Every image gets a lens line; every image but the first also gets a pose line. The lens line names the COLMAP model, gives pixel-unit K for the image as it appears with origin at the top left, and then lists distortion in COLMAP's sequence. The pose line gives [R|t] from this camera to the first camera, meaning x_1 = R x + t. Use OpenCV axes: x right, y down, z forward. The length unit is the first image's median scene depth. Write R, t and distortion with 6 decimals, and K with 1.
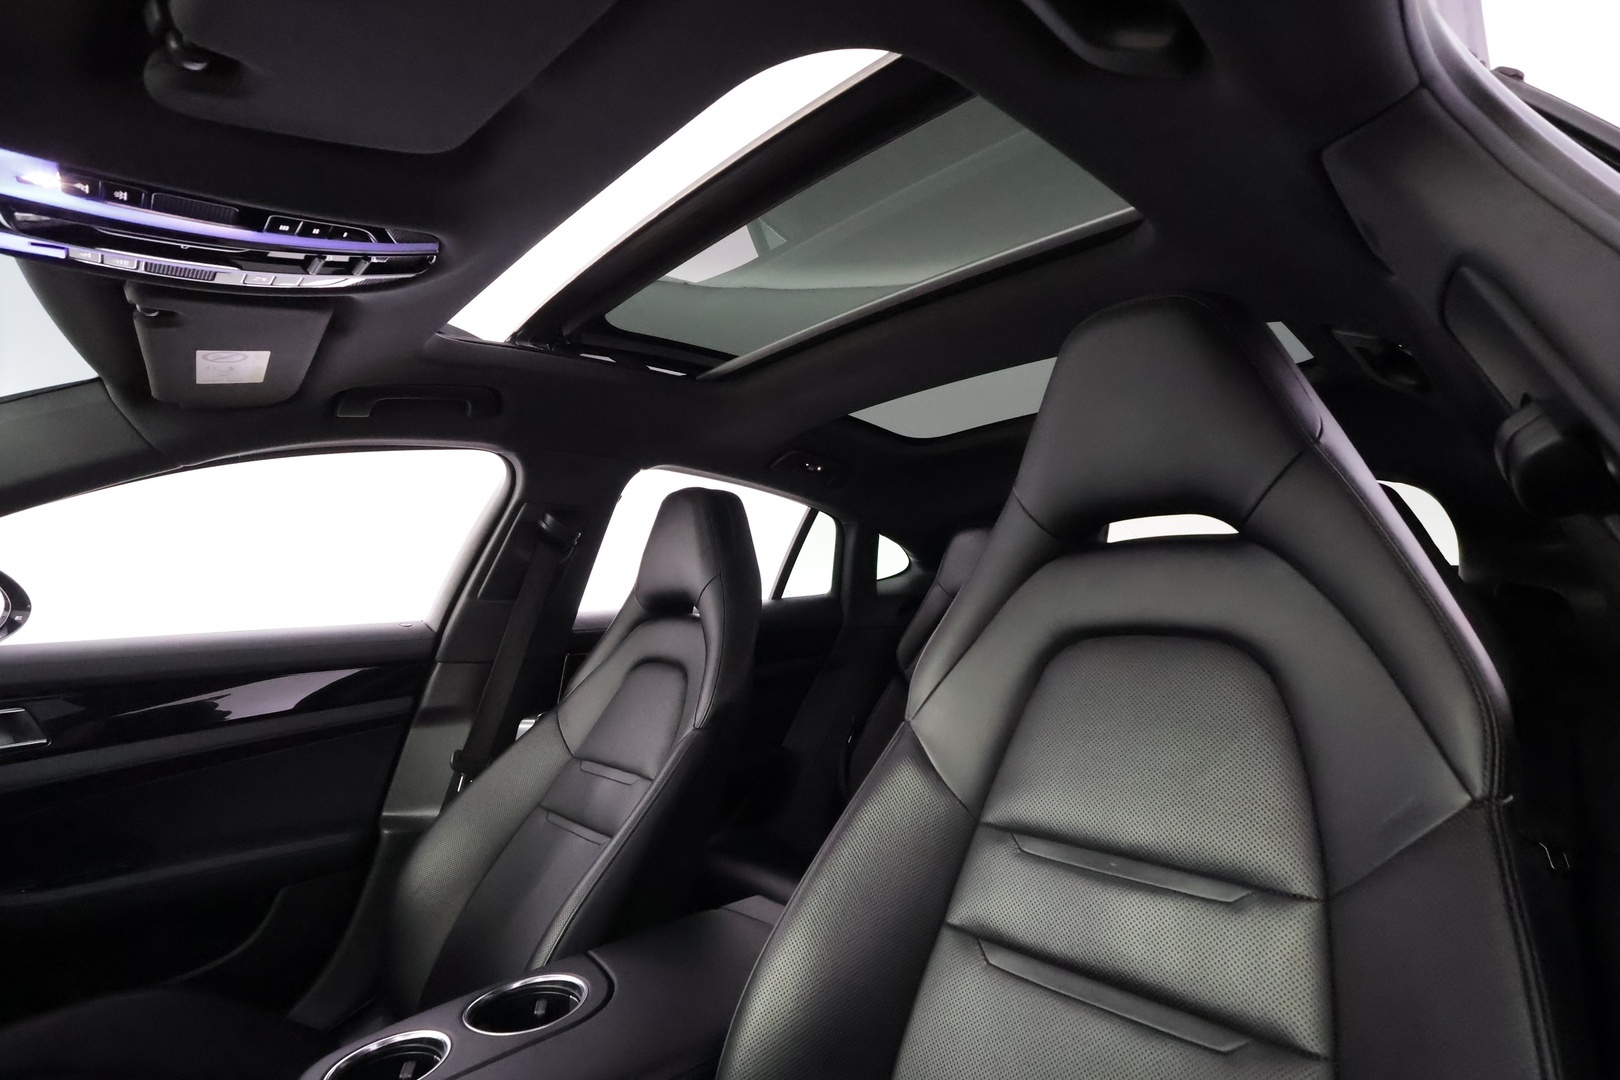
lens RADIAL K [[748.6, 0, 810.0], [0, 748.6, 540.0], [0, 0, 1]] dist [0.001524, 0.000500]
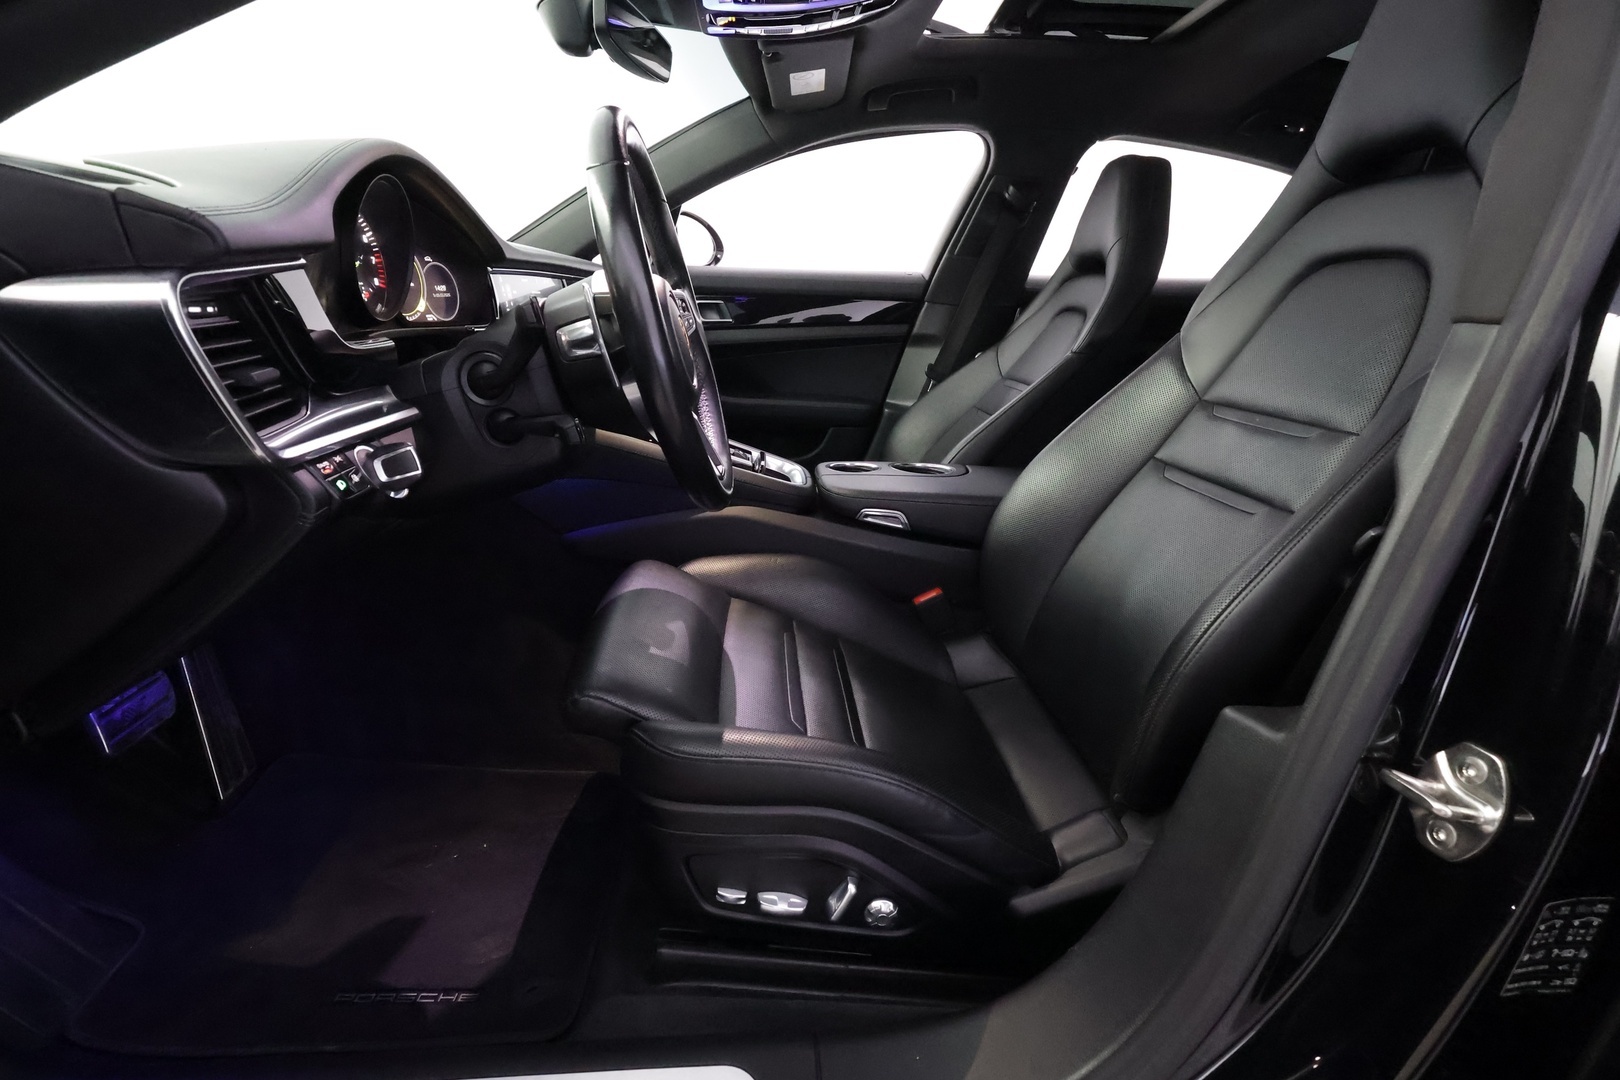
lens RADIAL K [[748.6, 0, 810.0], [0, 748.6, 540.0], [0, 0, 1]] dist [0.001524, 0.000500]
pose [[0.769995, 0.252467, -0.585977, 0.302131], [-0.016843, 0.926109, 0.376880, 0.053720], [0.637828, -0.280326, 0.717351, -0.306935]]
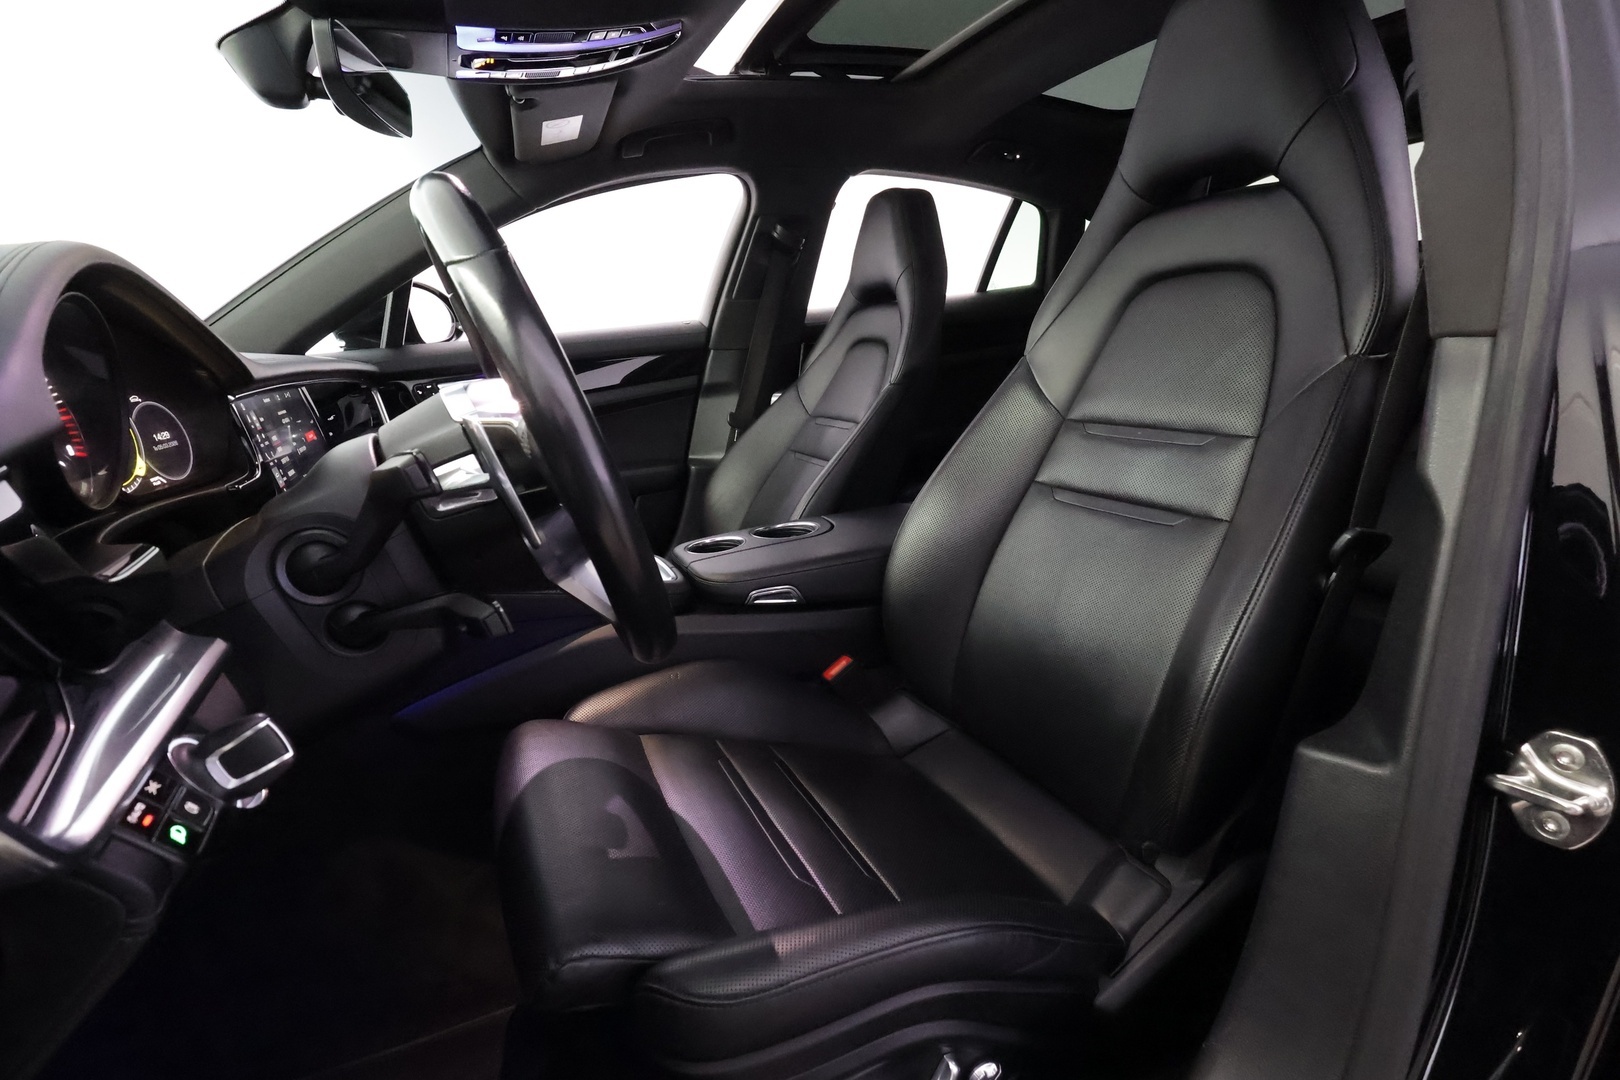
lens RADIAL K [[751.0, 0, 811.7], [0, 751.0, 542.5], [0, 0, 1]] dist [-0.004820, -0.000057]
pose [[0.949048, 0.043870, -0.312063, 0.122270], [0.071798, 0.934117, 0.349673, 0.029419], [0.306843, -0.354262, 0.883372, -0.284538]]
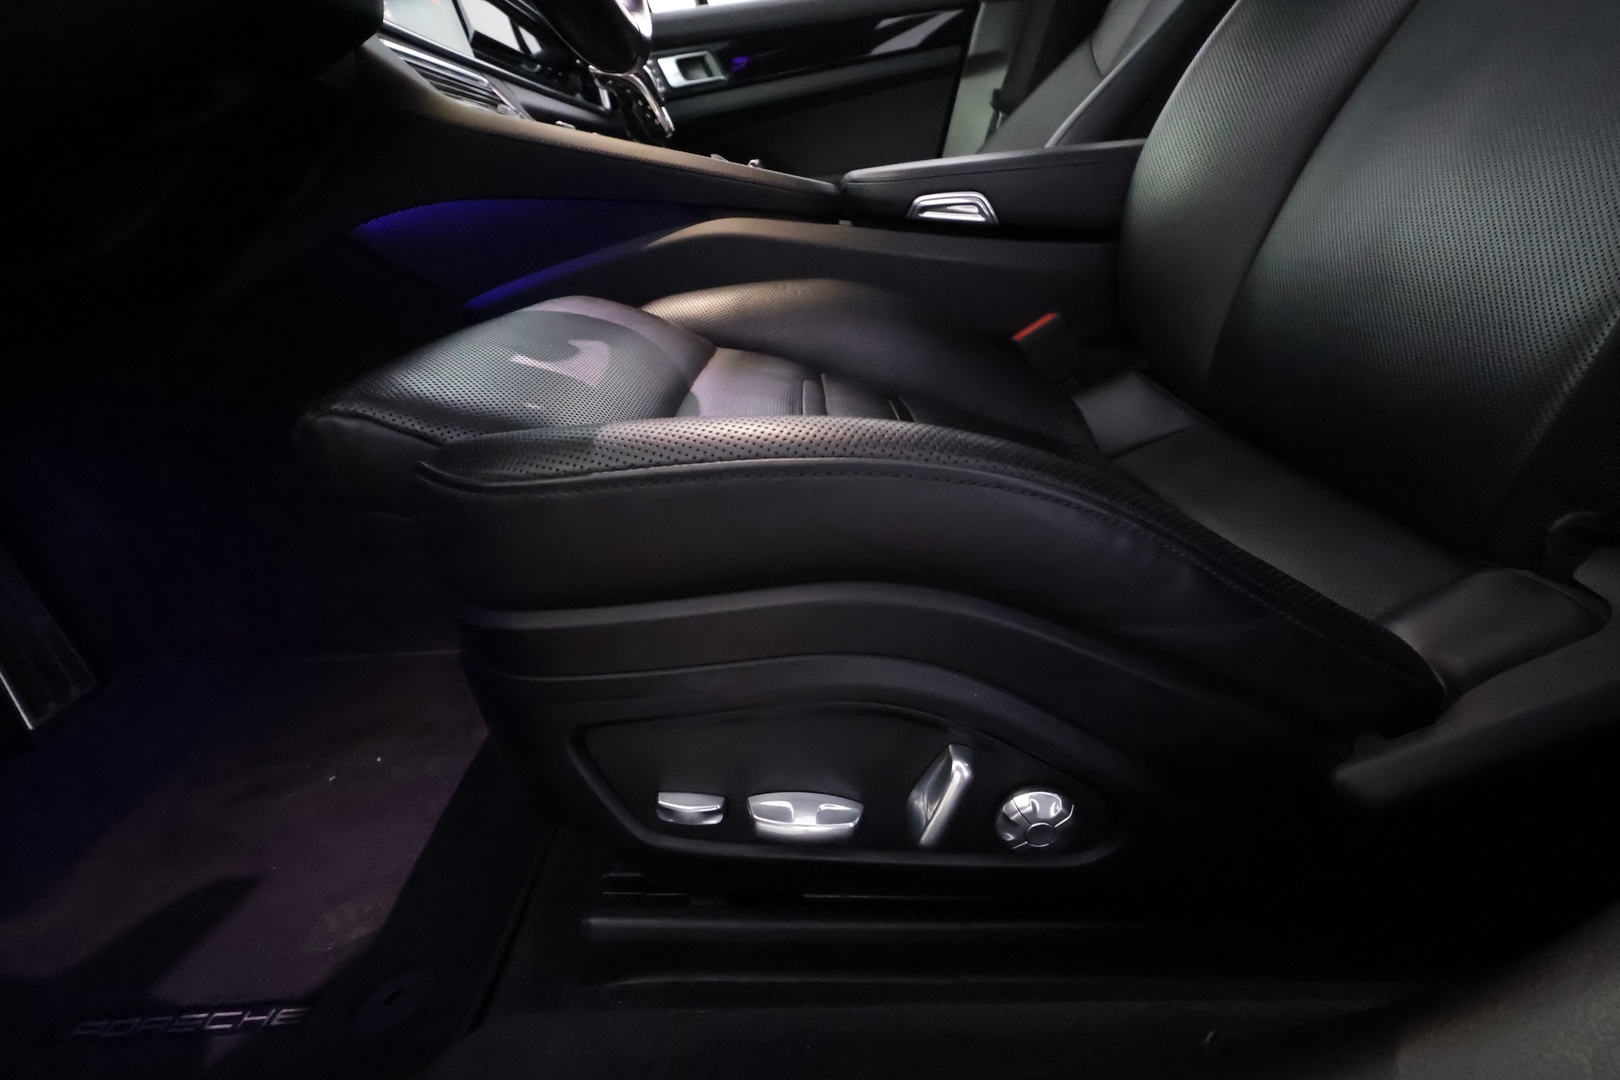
lens RADIAL K [[749.8, 0, 813.2], [0, 749.8, 534.0], [0, 0, 1]] dist [0.014550, 0.000215]
pose [[0.738973, 0.229147, -0.633569, 0.171681], [0.131377, 0.873322, 0.469093, 0.305468], [0.660801, -0.429884, 0.615257, -0.116293]]
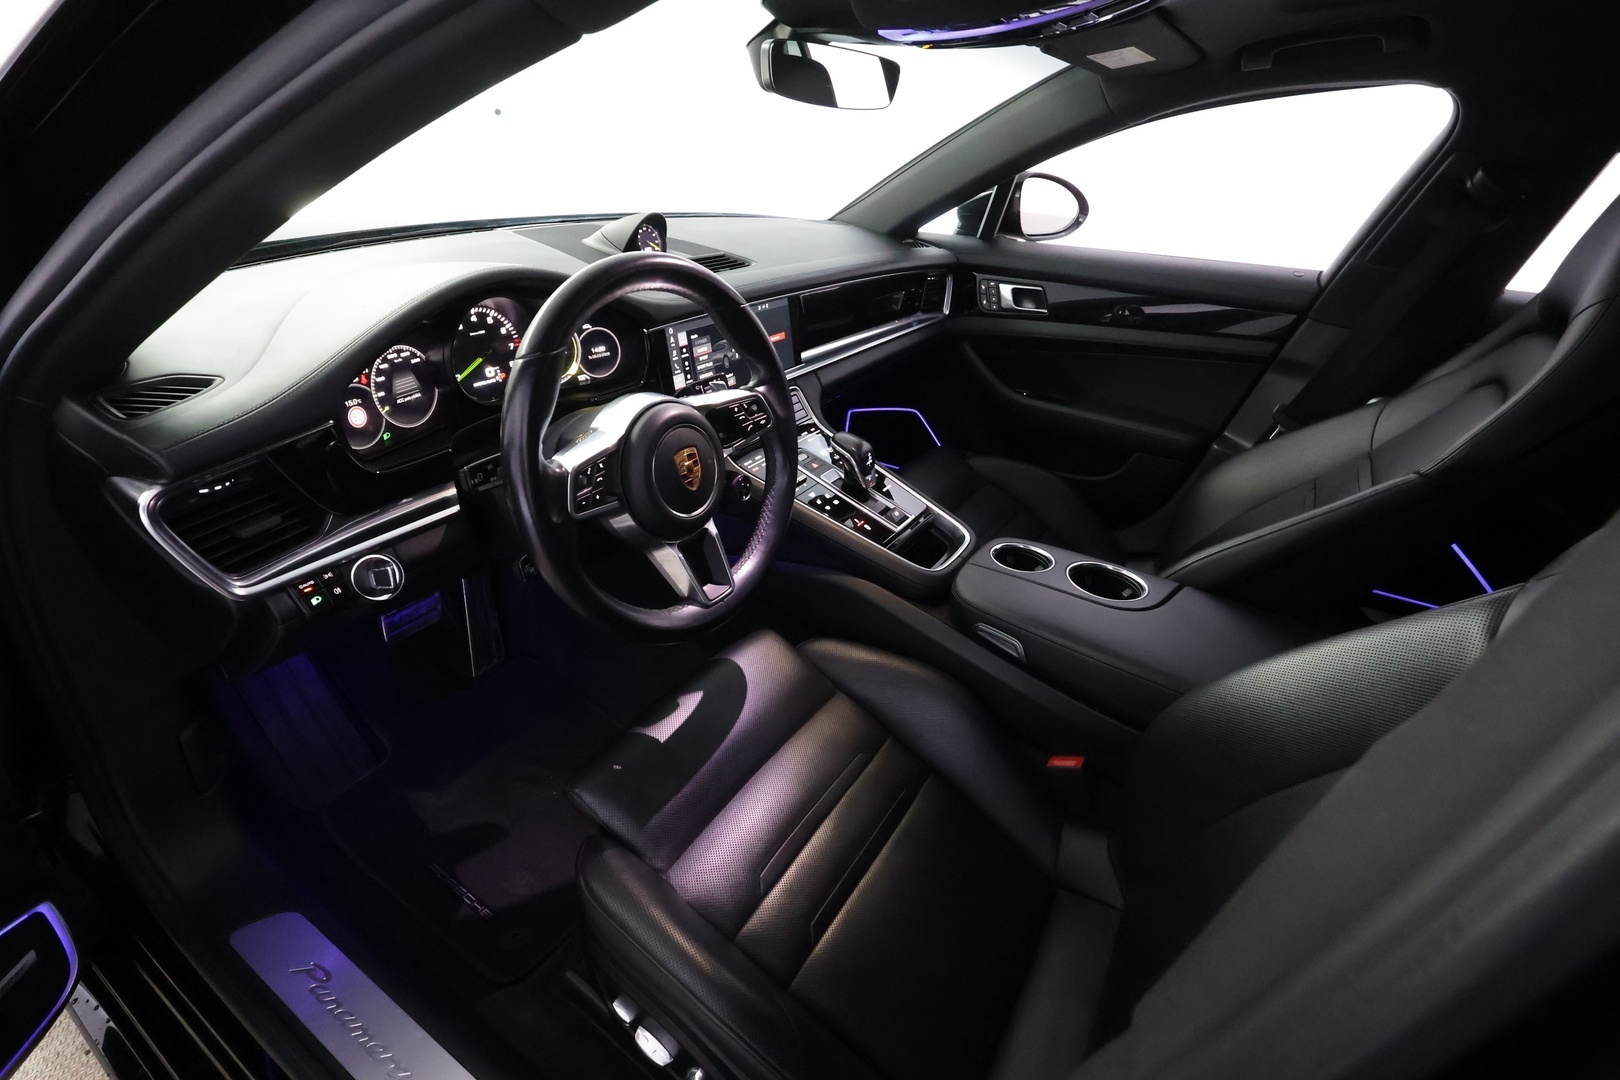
lens RADIAL K [[751.0, 0, 811.7], [0, 751.0, 542.5], [0, 0, 1]] dist [-0.004820, -0.000057]
pose [[0.246397, 0.501373, -0.829406, 0.387592], [0.014331, 0.853812, 0.520384, -0.133720], [0.969063, -0.140107, 0.203192, 0.075013]]
